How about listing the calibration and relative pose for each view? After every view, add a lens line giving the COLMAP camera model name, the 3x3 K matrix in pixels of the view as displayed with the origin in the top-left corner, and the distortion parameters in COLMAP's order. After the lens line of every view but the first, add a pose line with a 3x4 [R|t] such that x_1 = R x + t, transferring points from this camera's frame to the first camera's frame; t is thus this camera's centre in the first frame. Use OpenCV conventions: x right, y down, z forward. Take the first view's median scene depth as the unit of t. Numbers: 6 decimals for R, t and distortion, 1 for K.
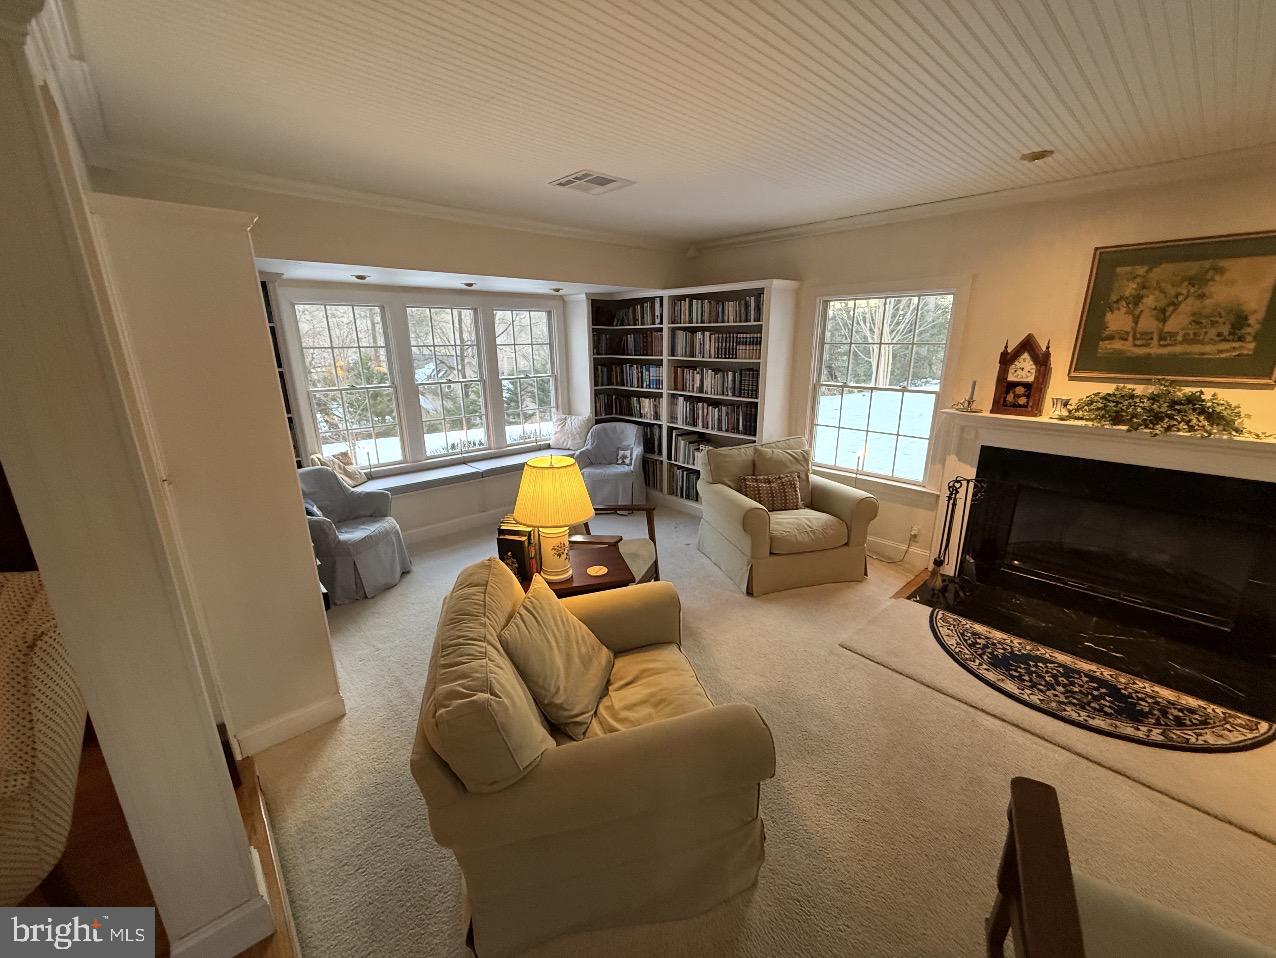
lens RADIAL K [[518.3, 0, 638.0], [0, 518.3, 479.0], [0, 0, 1]] dist [-0.000912, -0.000354]
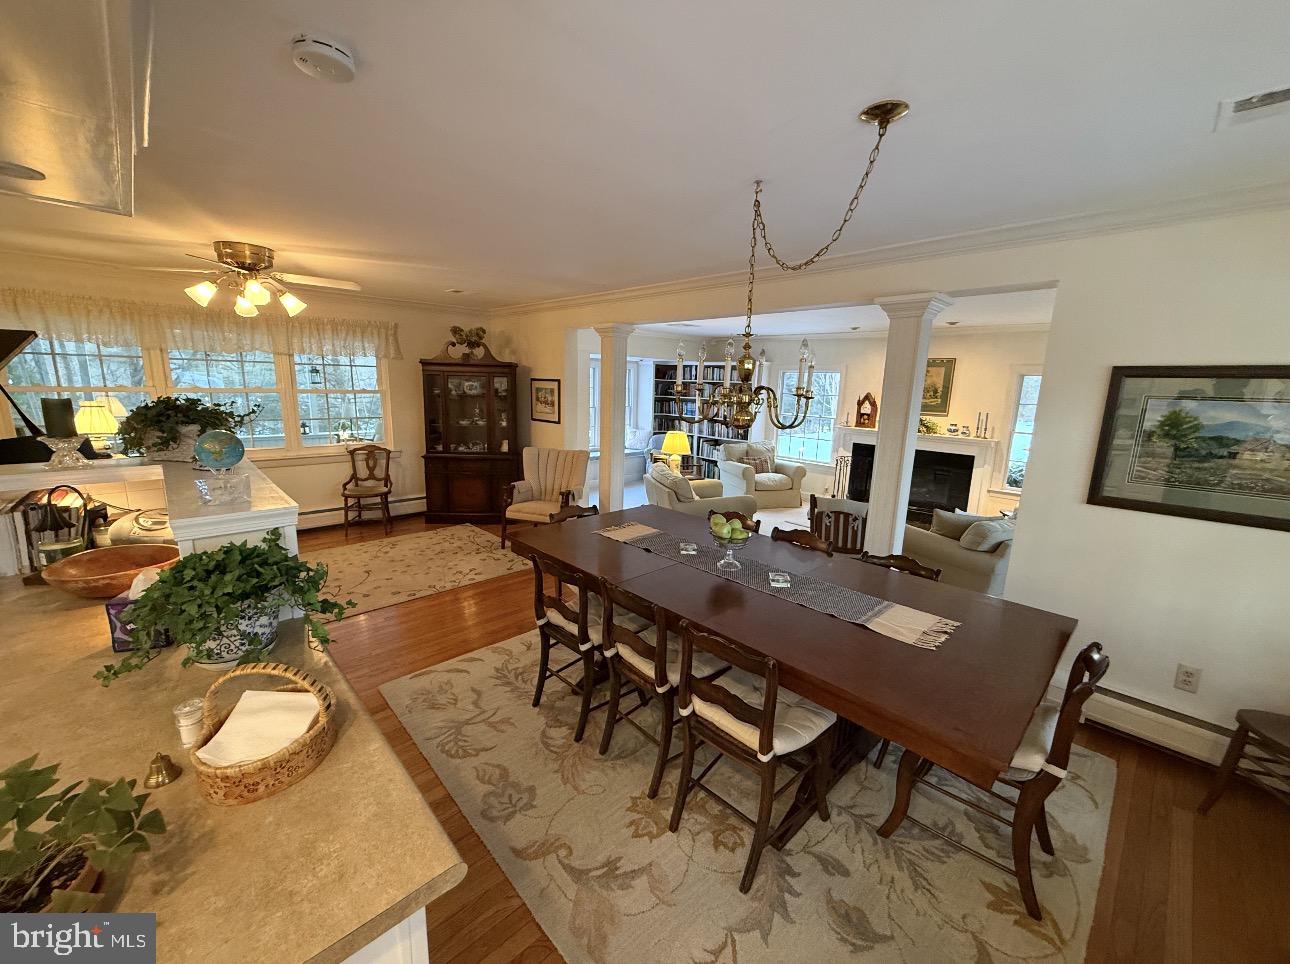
lens RADIAL K [[514.1, 0, 645.0], [0, 514.1, 482.0], [0, 0, 1]] dist [-0.001848, -0.000173]
pose [[0.998409, 0.029528, 0.048033, -0.210304], [-0.025828, 0.996781, -0.075898, 0.199604], [-0.050120, 0.074536, 0.995958, -0.758676]]
